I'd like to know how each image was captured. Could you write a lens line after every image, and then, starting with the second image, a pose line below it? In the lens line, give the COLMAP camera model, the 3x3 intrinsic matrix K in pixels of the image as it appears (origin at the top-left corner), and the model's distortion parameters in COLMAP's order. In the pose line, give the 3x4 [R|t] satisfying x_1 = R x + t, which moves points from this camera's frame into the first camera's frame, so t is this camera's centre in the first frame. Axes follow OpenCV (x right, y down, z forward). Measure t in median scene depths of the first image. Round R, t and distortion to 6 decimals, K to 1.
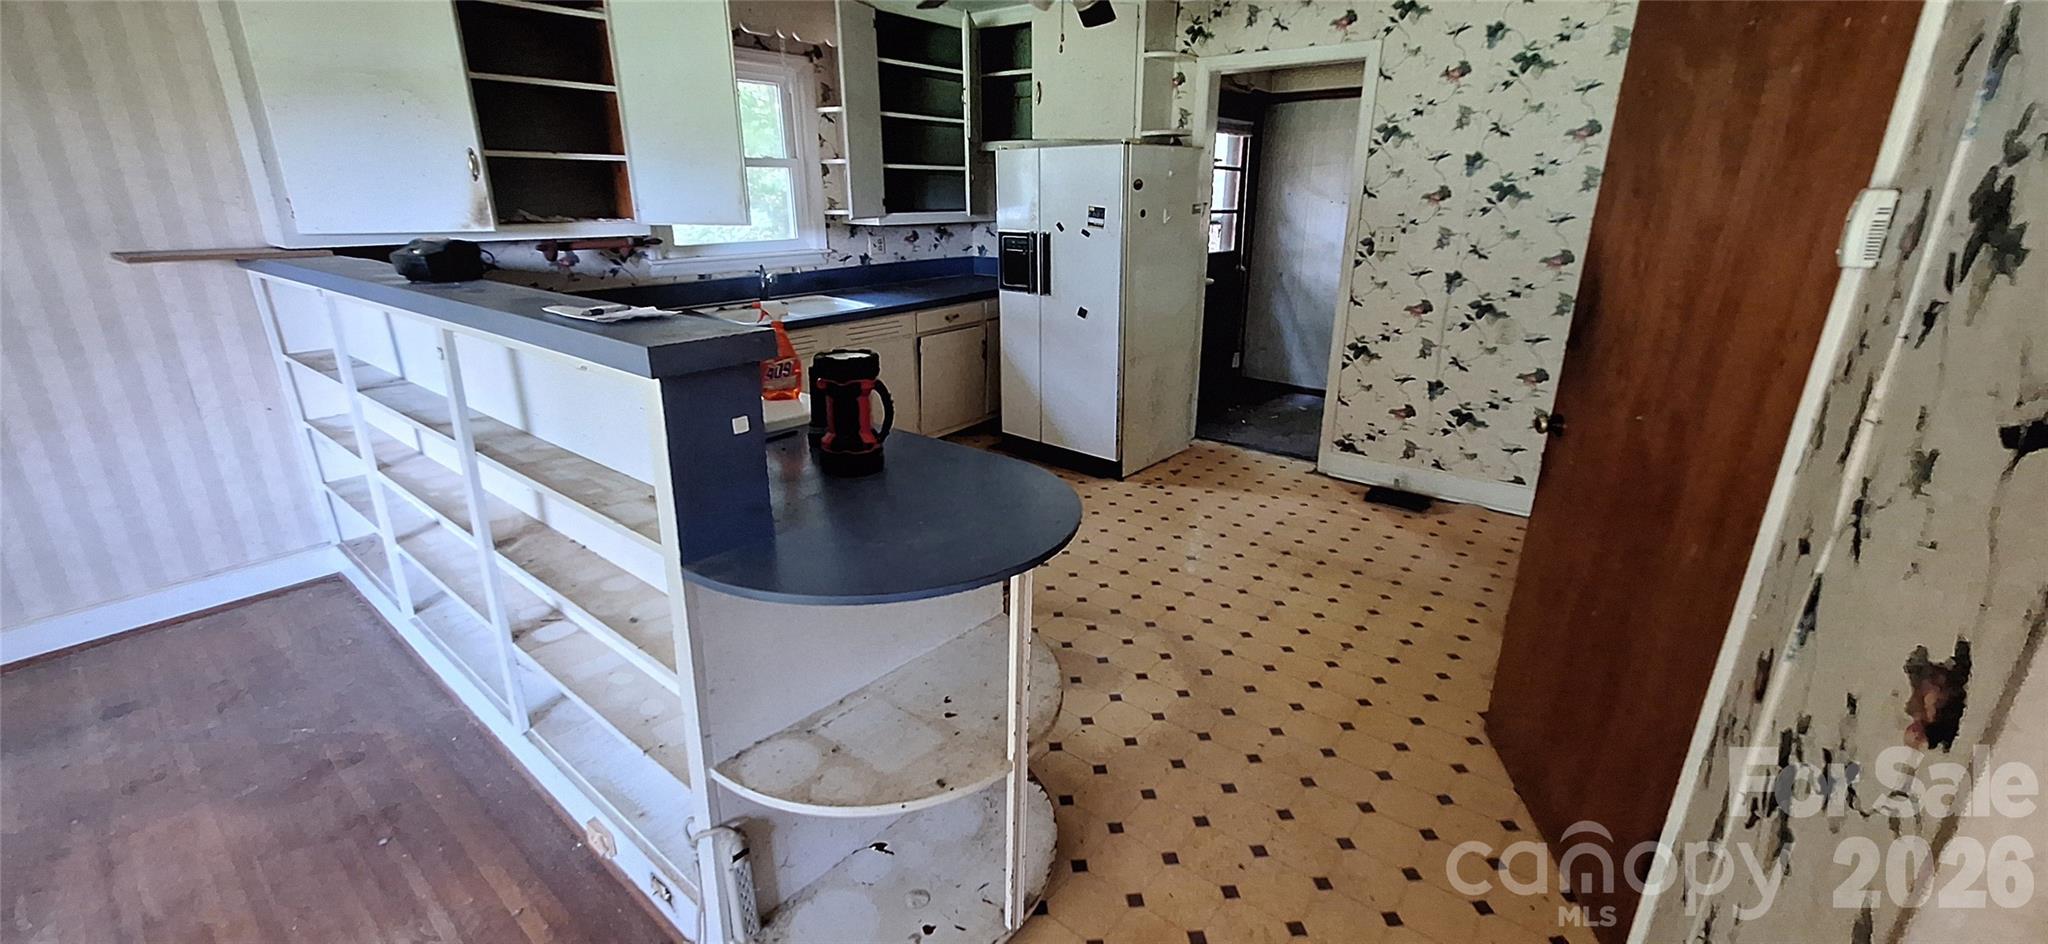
lens RADIAL K [[803.6, 0, 1016.3], [0, 803.6, 462.7], [0, 0, 1]] dist [-0.000084, -0.000689]
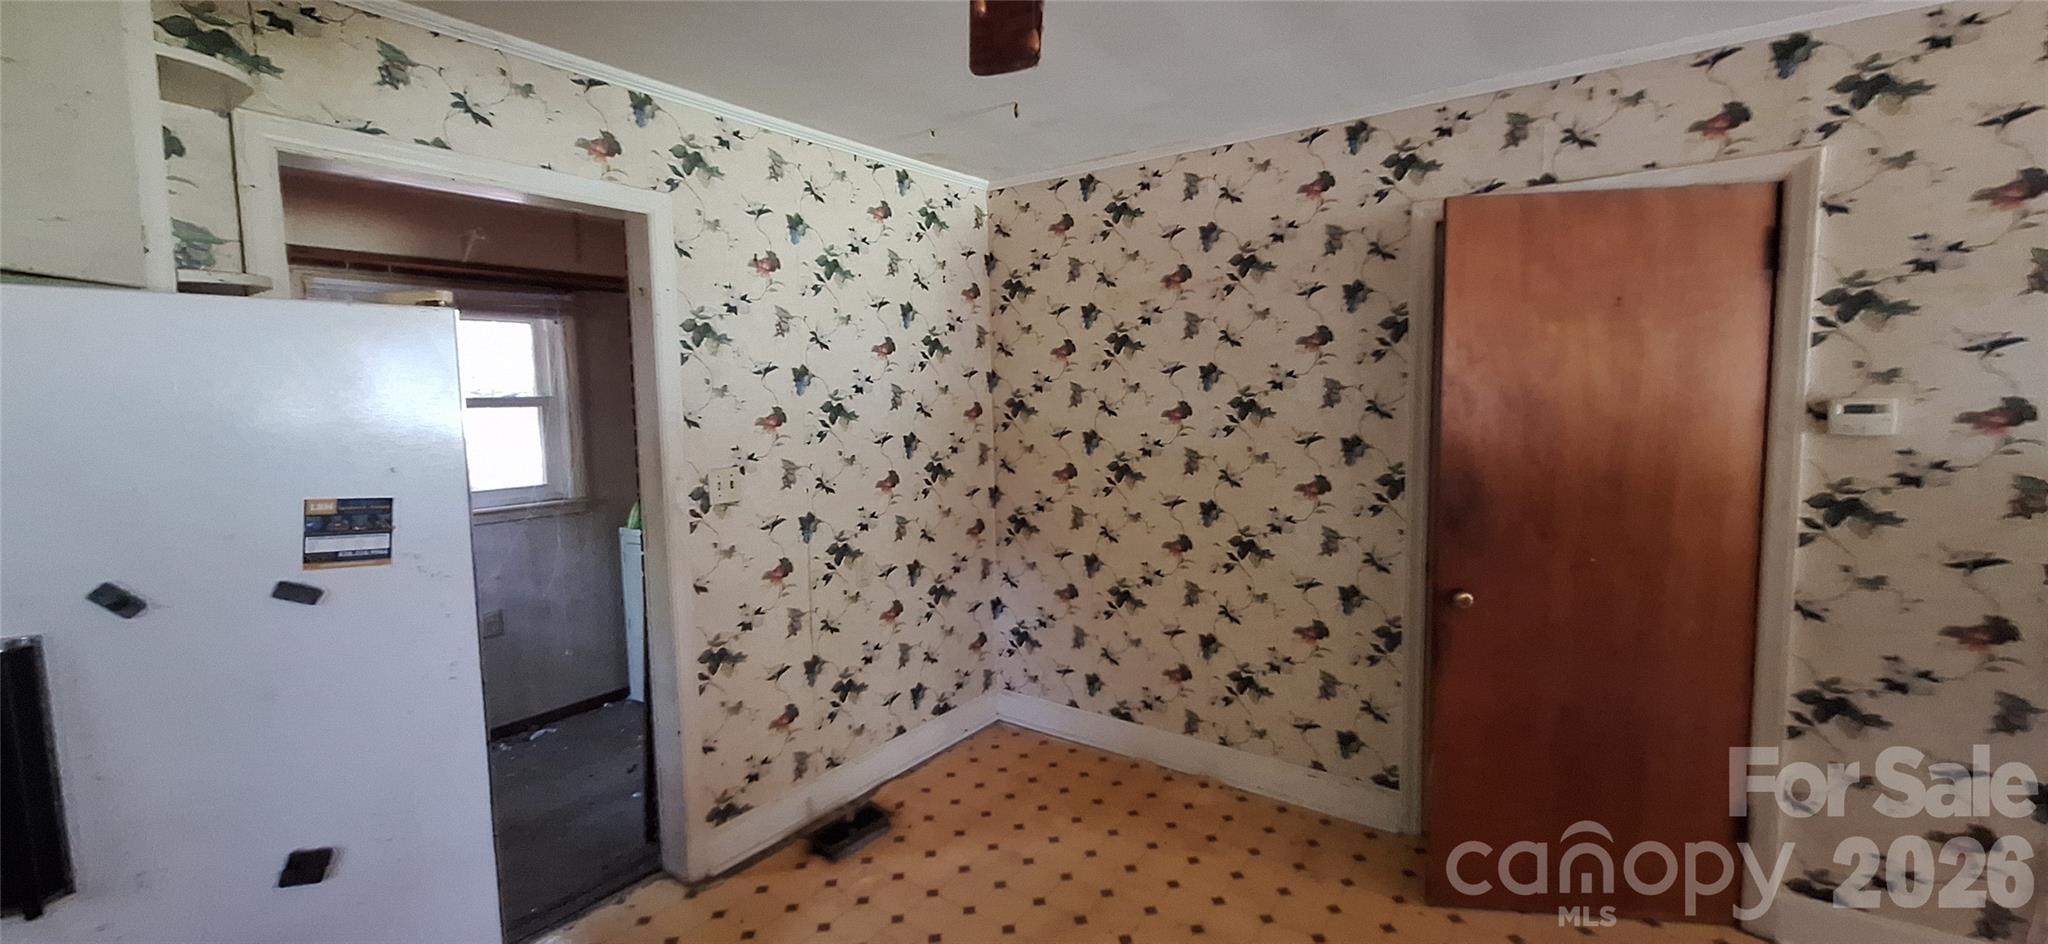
lens RADIAL K [[803.6, 0, 1017.6], [0, 803.6, 465.3], [0, 0, 1]] dist [-0.000084, -0.000689]
pose [[-0.051220, -0.088963, 0.994717, -0.203104], [0.347864, 0.932060, 0.101271, -0.274674], [-0.936145, 0.351213, -0.016793, 0.773608]]
